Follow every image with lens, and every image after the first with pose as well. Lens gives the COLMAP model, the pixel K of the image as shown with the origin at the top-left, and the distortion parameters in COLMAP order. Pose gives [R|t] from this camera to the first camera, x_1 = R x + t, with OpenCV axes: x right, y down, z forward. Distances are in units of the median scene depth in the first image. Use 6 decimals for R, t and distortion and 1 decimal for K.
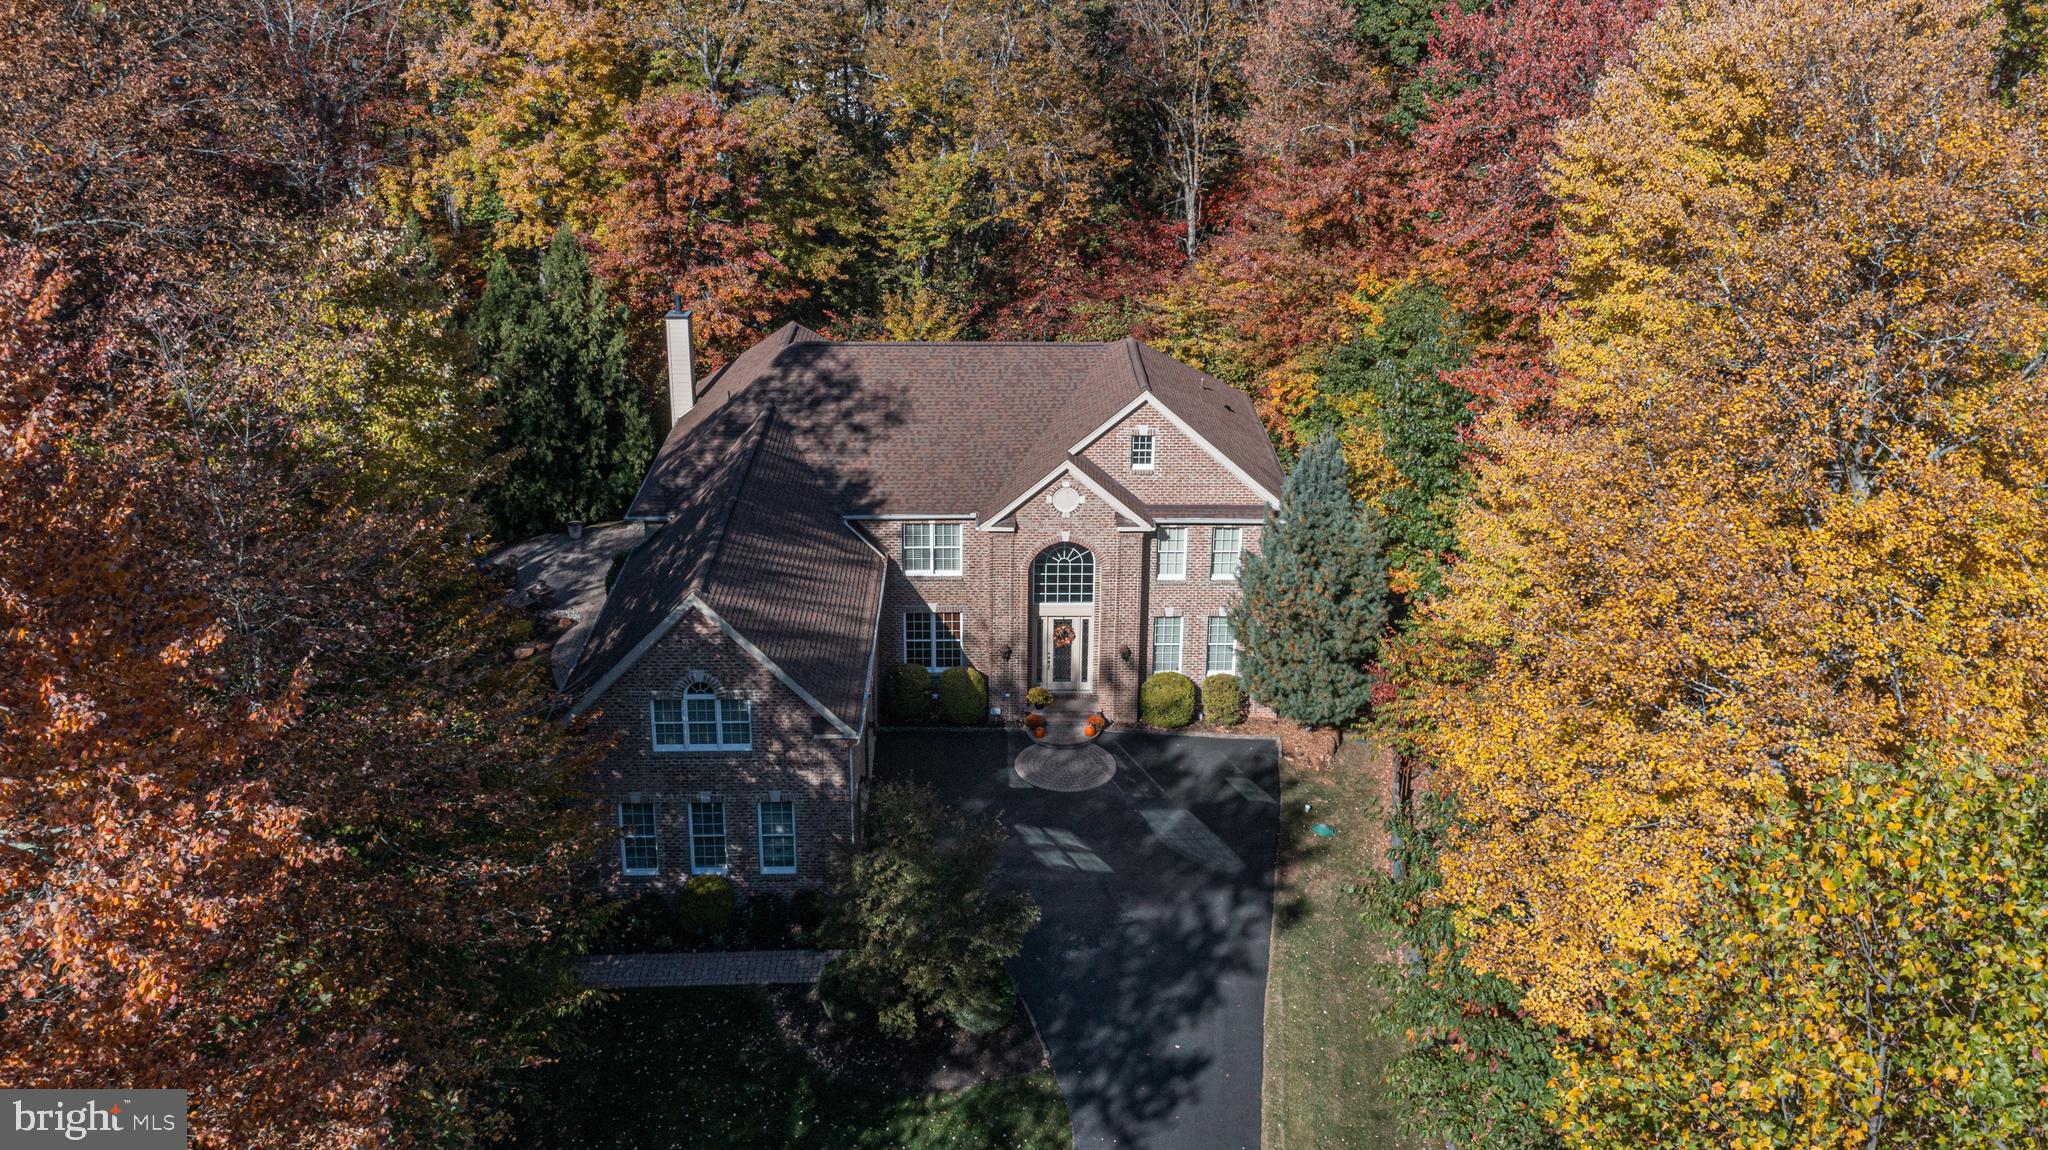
lens RADIAL K [[1284.3, 0, 1024.0], [0, 1284.3, 575.0], [0, 0, 1]] dist [-0.000478, -0.000264]
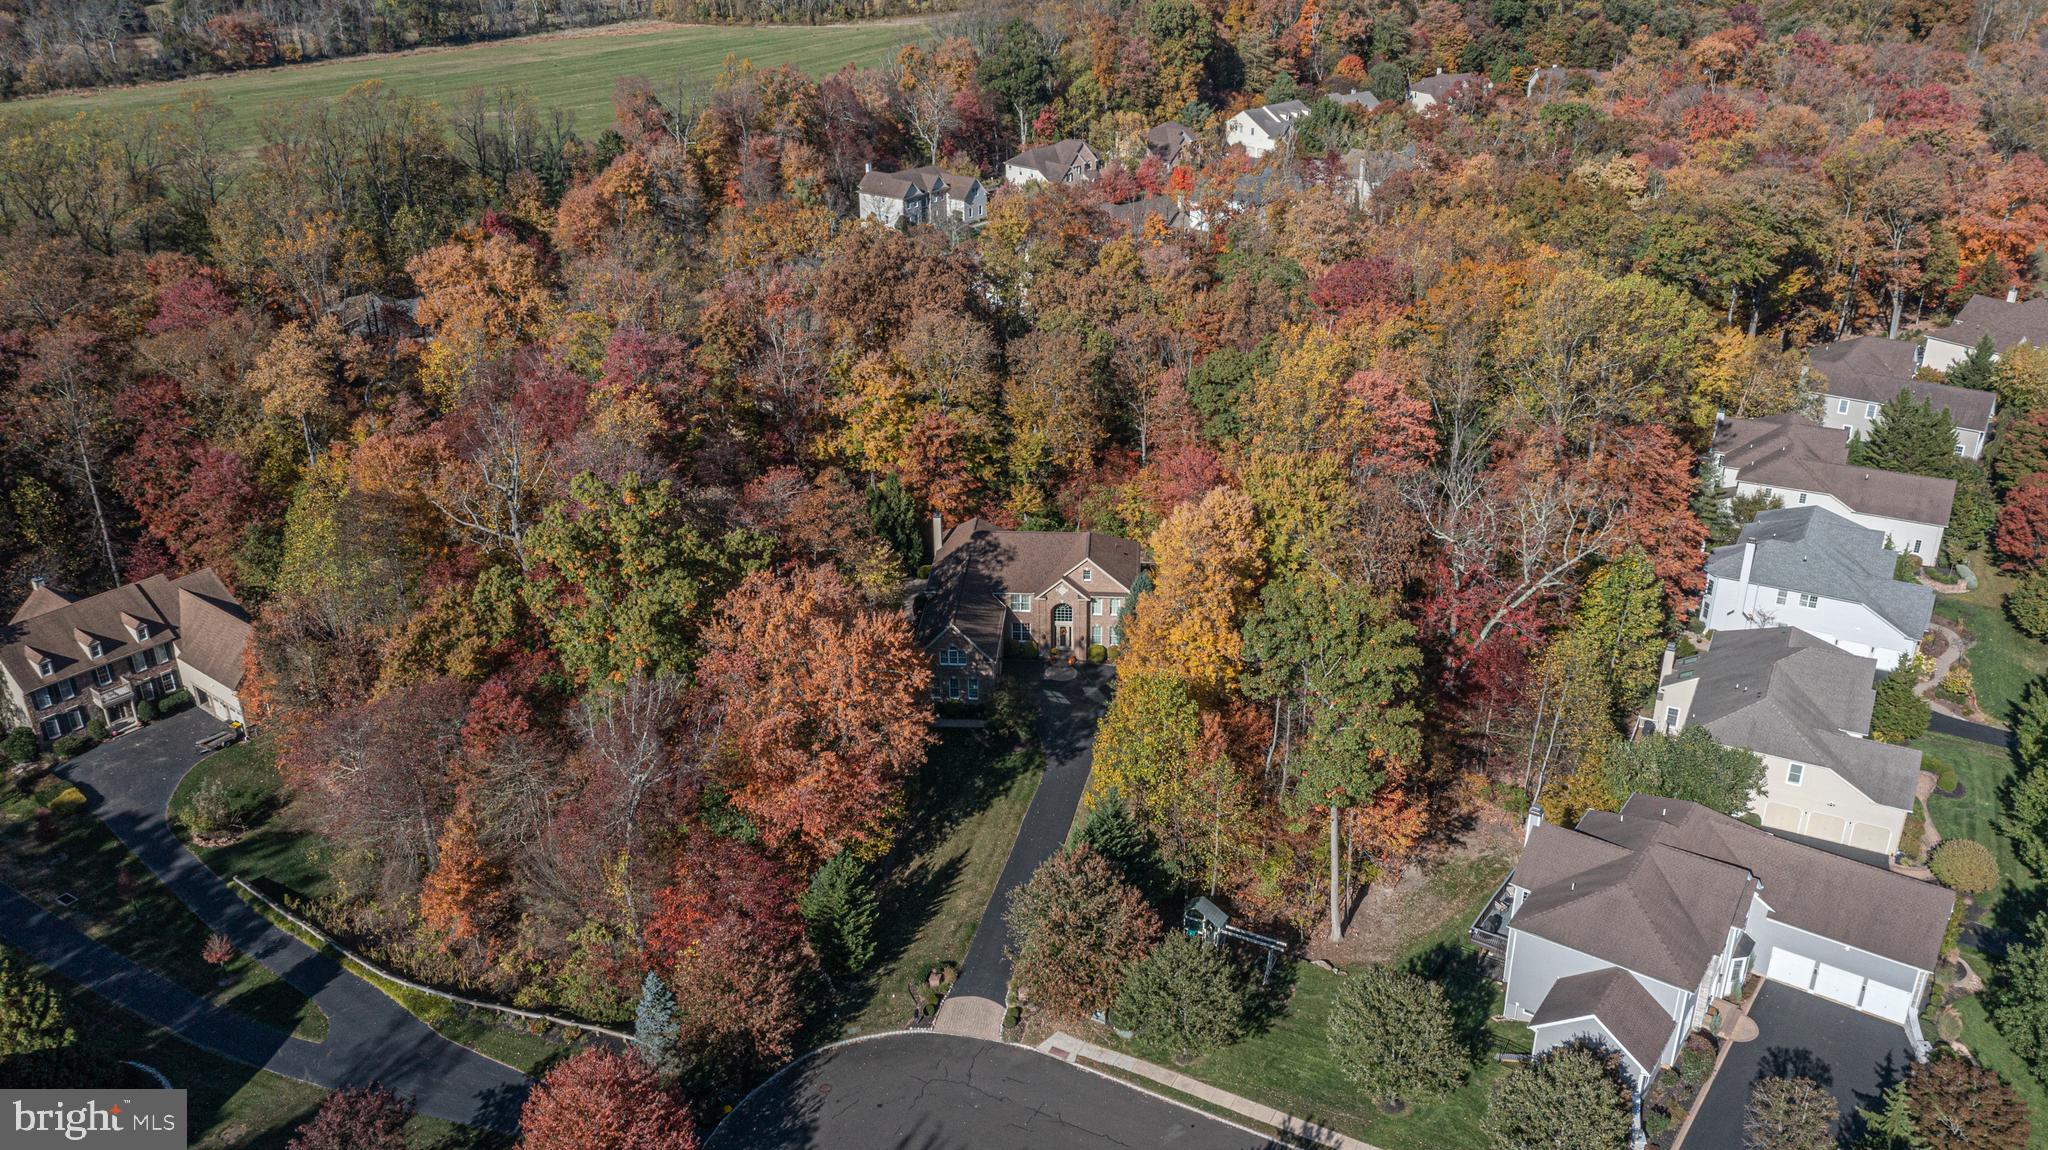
lens RADIAL K [[1284.3, 0, 1024.0], [0, 1284.3, 575.0], [0, 0, 1]] dist [-0.000478, -0.000264]
pose [[0.992850, 0.022606, -0.117206, 0.302704], [-0.016358, 0.998407, 0.054000, -0.259384], [0.118241, -0.051697, 0.991638, -2.117907]]
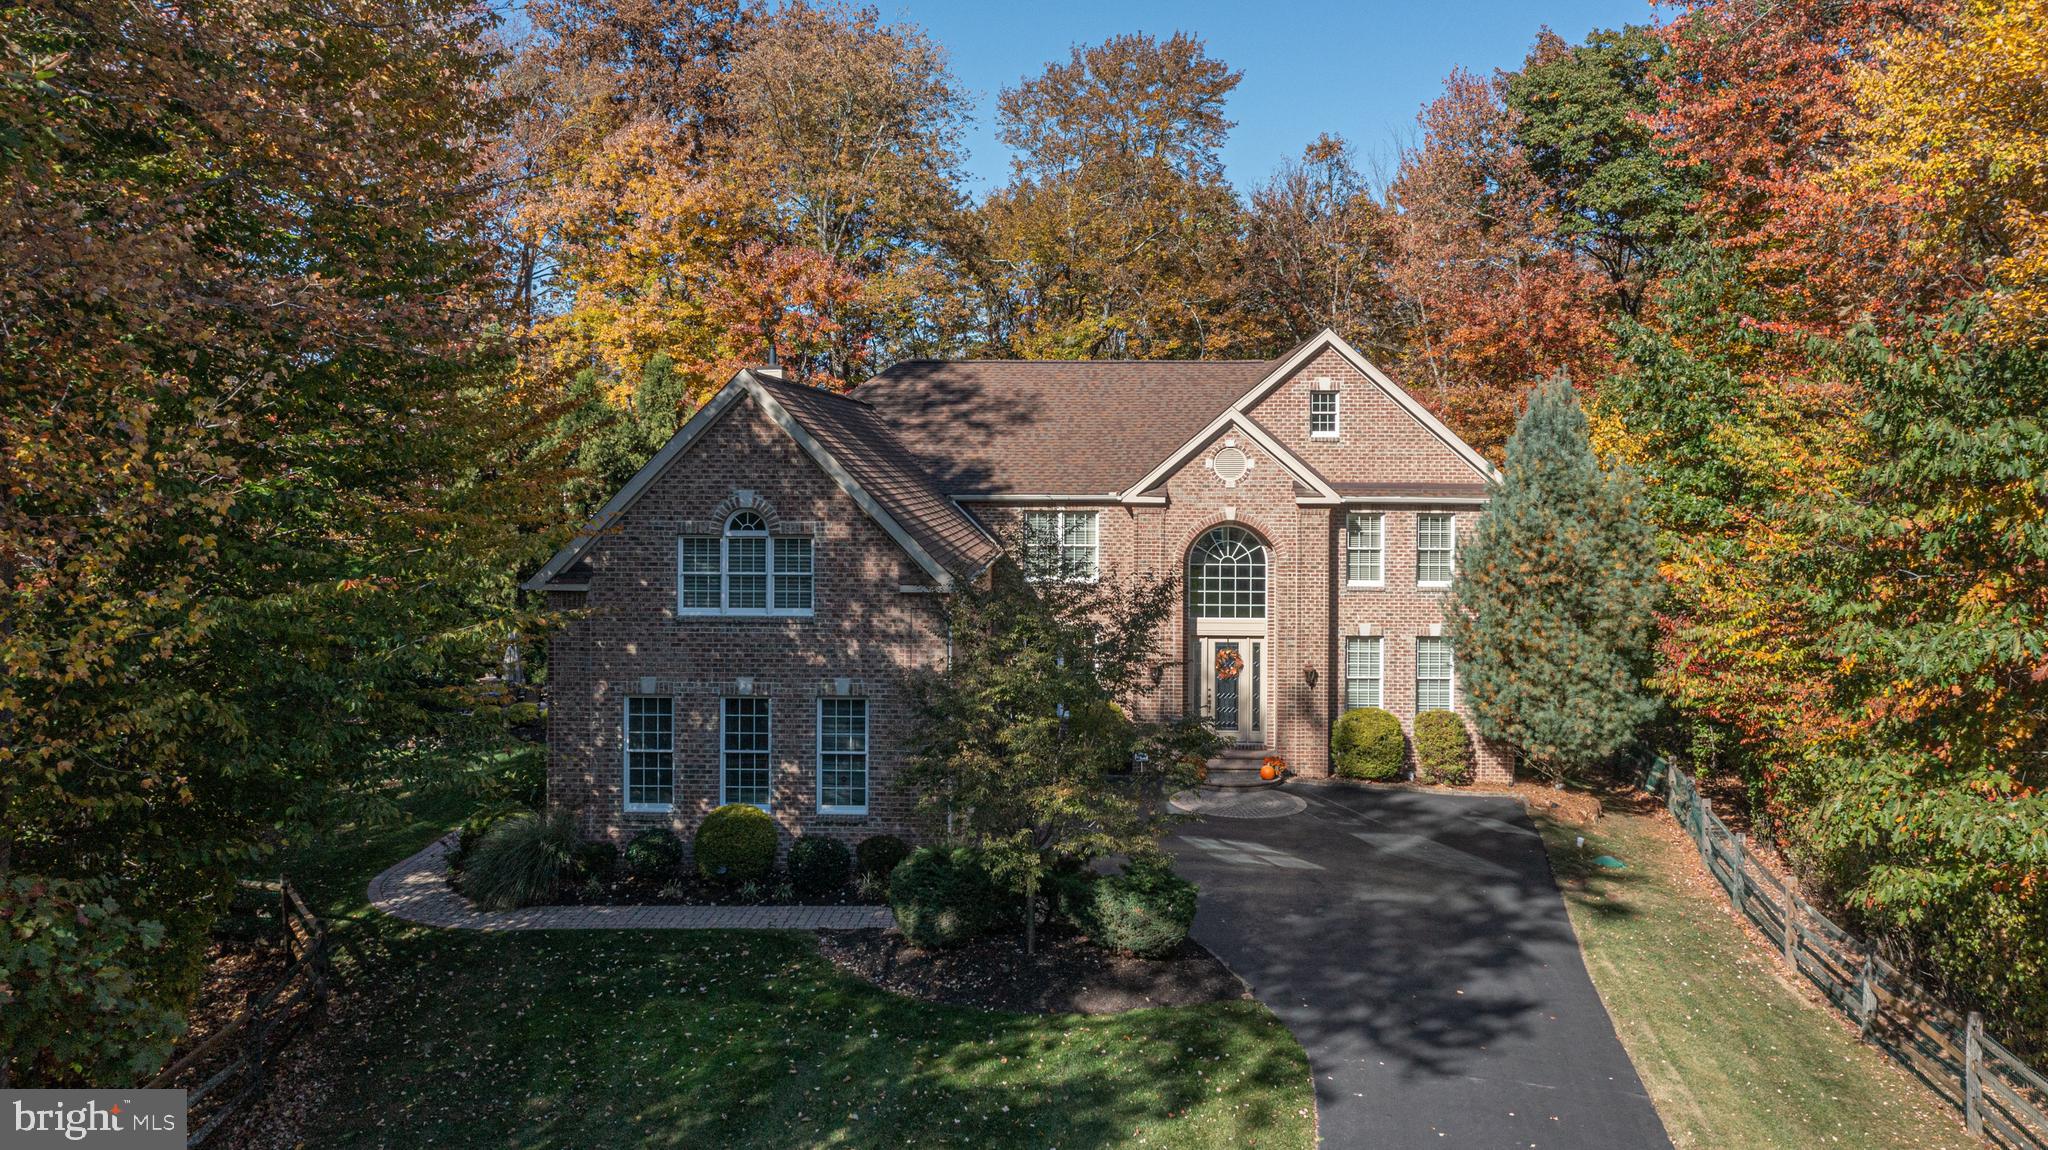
lens RADIAL K [[1284.3, 0, 1024.0], [0, 1284.3, 575.0], [0, 0, 1]] dist [-0.000478, -0.000264]
pose [[0.995597, -0.007678, -0.093424, -0.020163], [-0.018072, 0.962222, -0.271666, 0.215193], [0.091980, 0.272158, 0.957846, 0.226960]]
